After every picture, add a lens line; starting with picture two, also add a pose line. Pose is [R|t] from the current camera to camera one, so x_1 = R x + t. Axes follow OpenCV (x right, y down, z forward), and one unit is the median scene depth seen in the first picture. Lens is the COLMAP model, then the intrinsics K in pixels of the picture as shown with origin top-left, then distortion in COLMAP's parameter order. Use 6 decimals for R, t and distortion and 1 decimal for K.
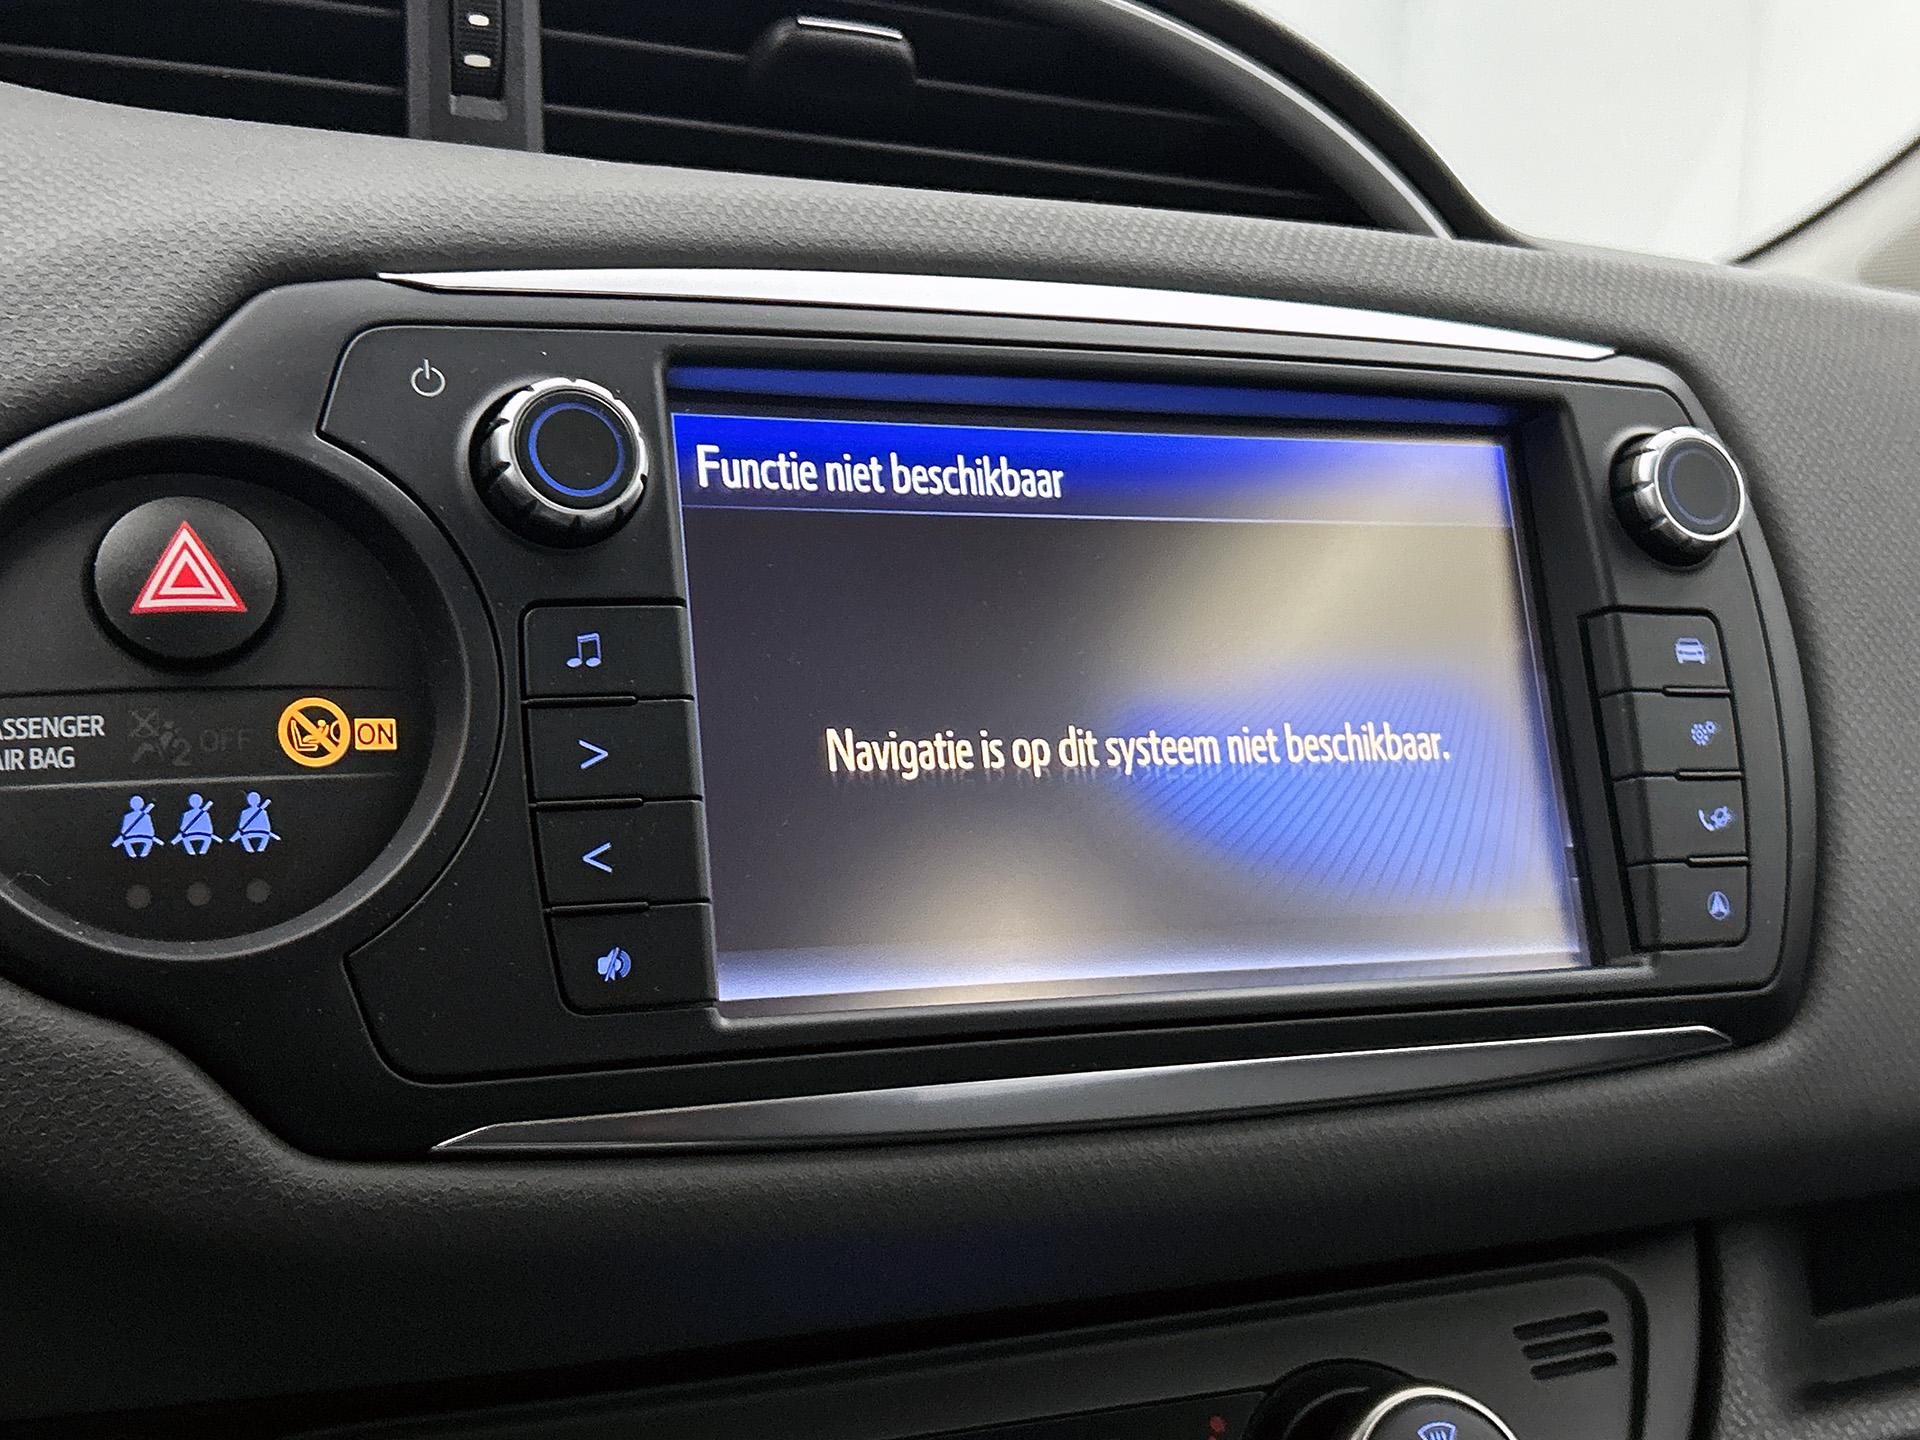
lens RADIAL K [[2425.4, 0, 935.5], [0, 2425.4, 716.8], [0, 0, 1]] dist [0.202296, -0.681693]
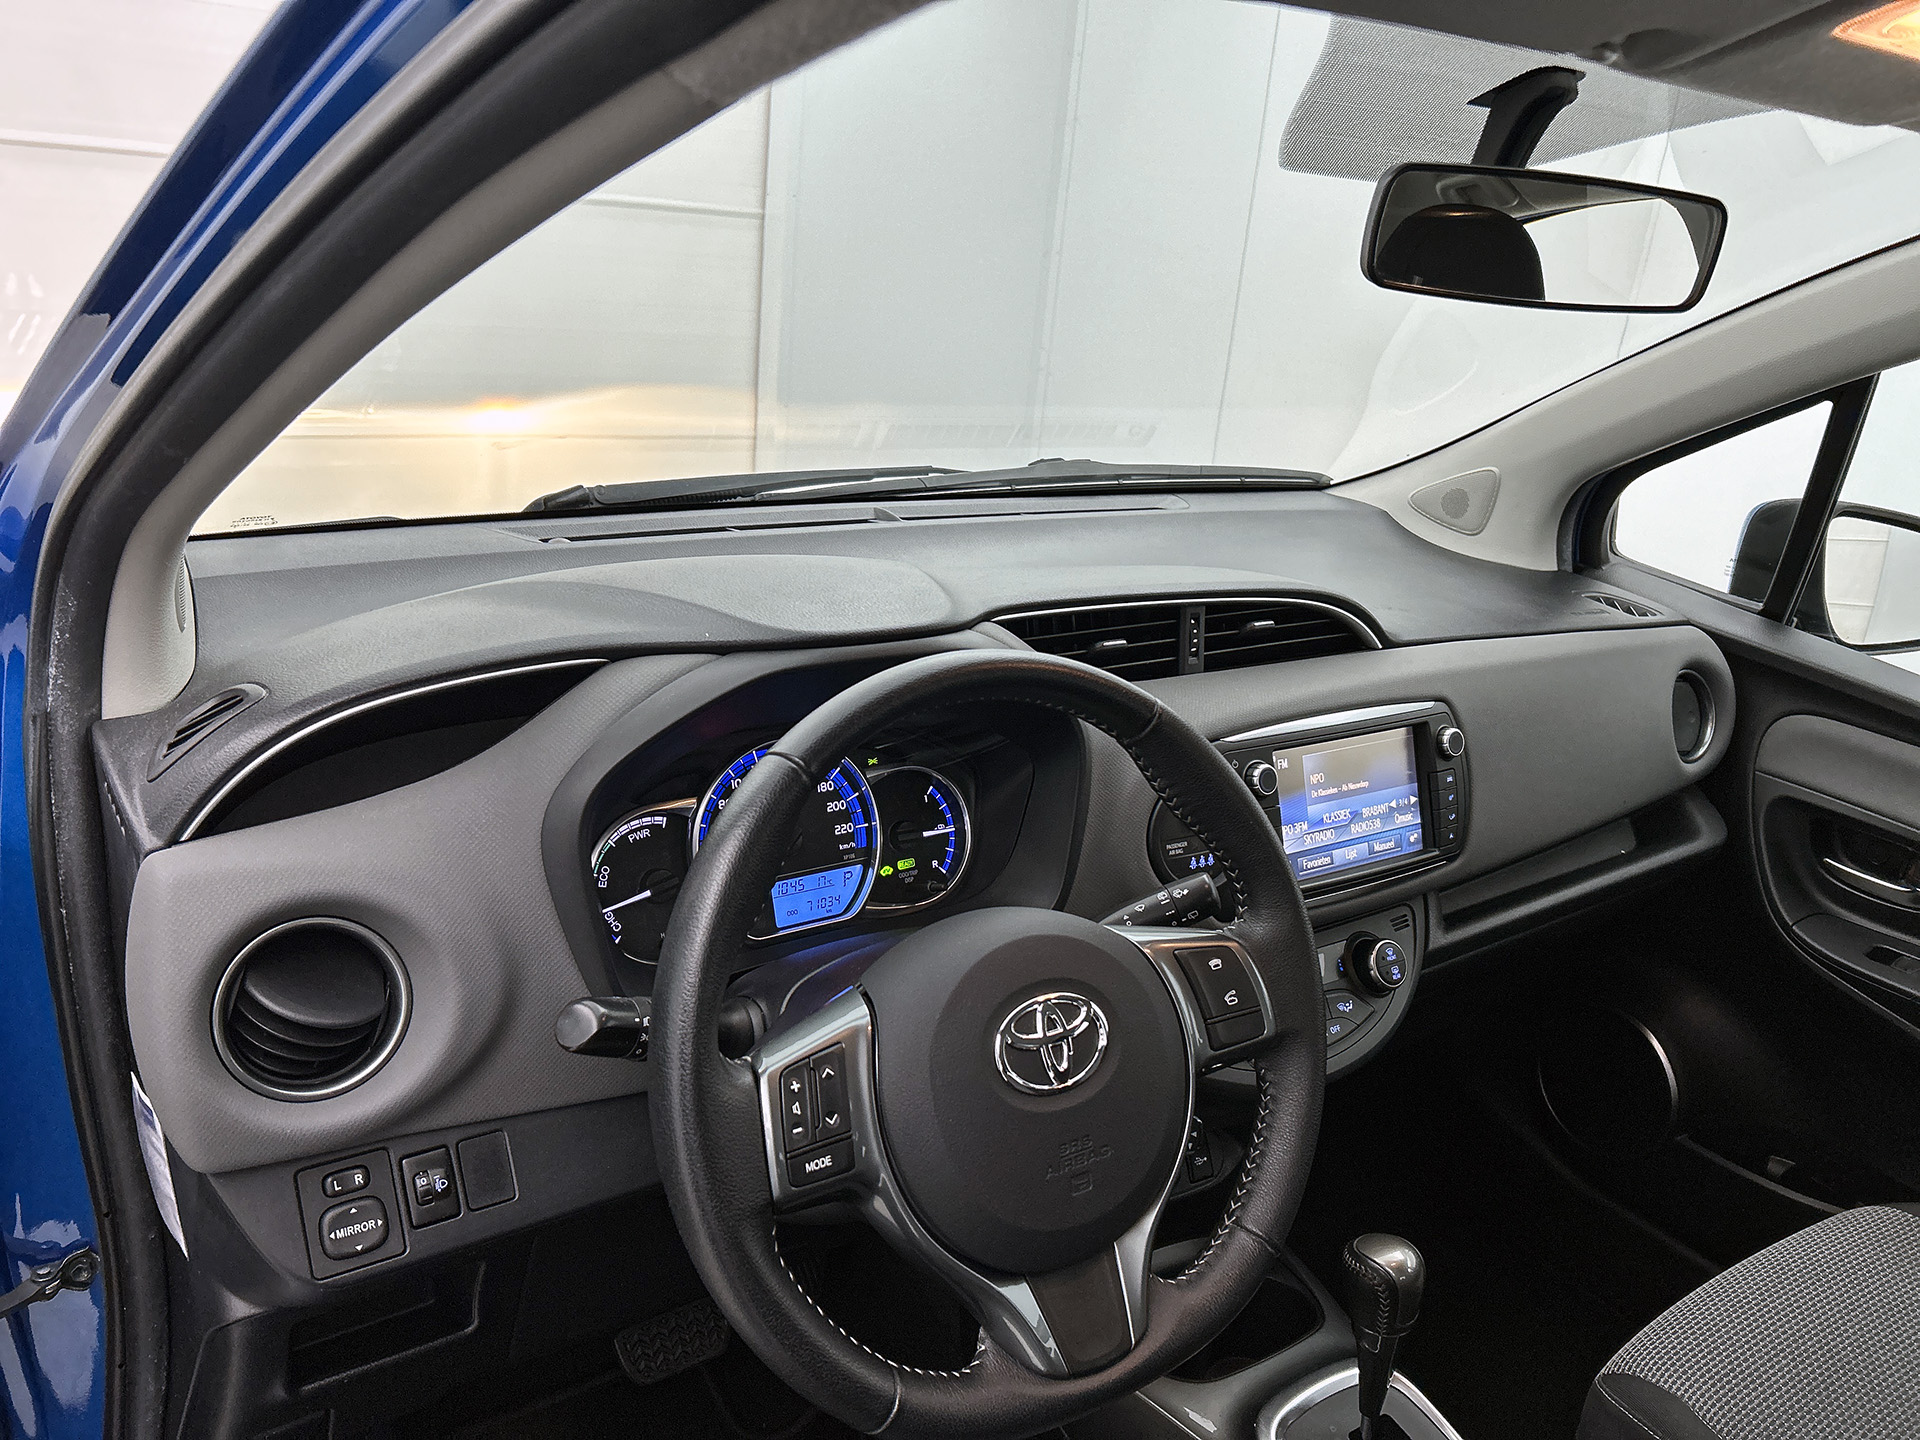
lens RADIAL K [[1462.2, 0, 939.5], [0, 1462.2, 732.5], [0, 0, 1]] dist [0.102720, -0.170325]
pose [[0.984307, -0.018368, 0.175506, -1.130710], [-0.025375, 0.969499, 0.243776, -0.779433], [-0.174631, -0.244404, 0.953819, -1.443116]]
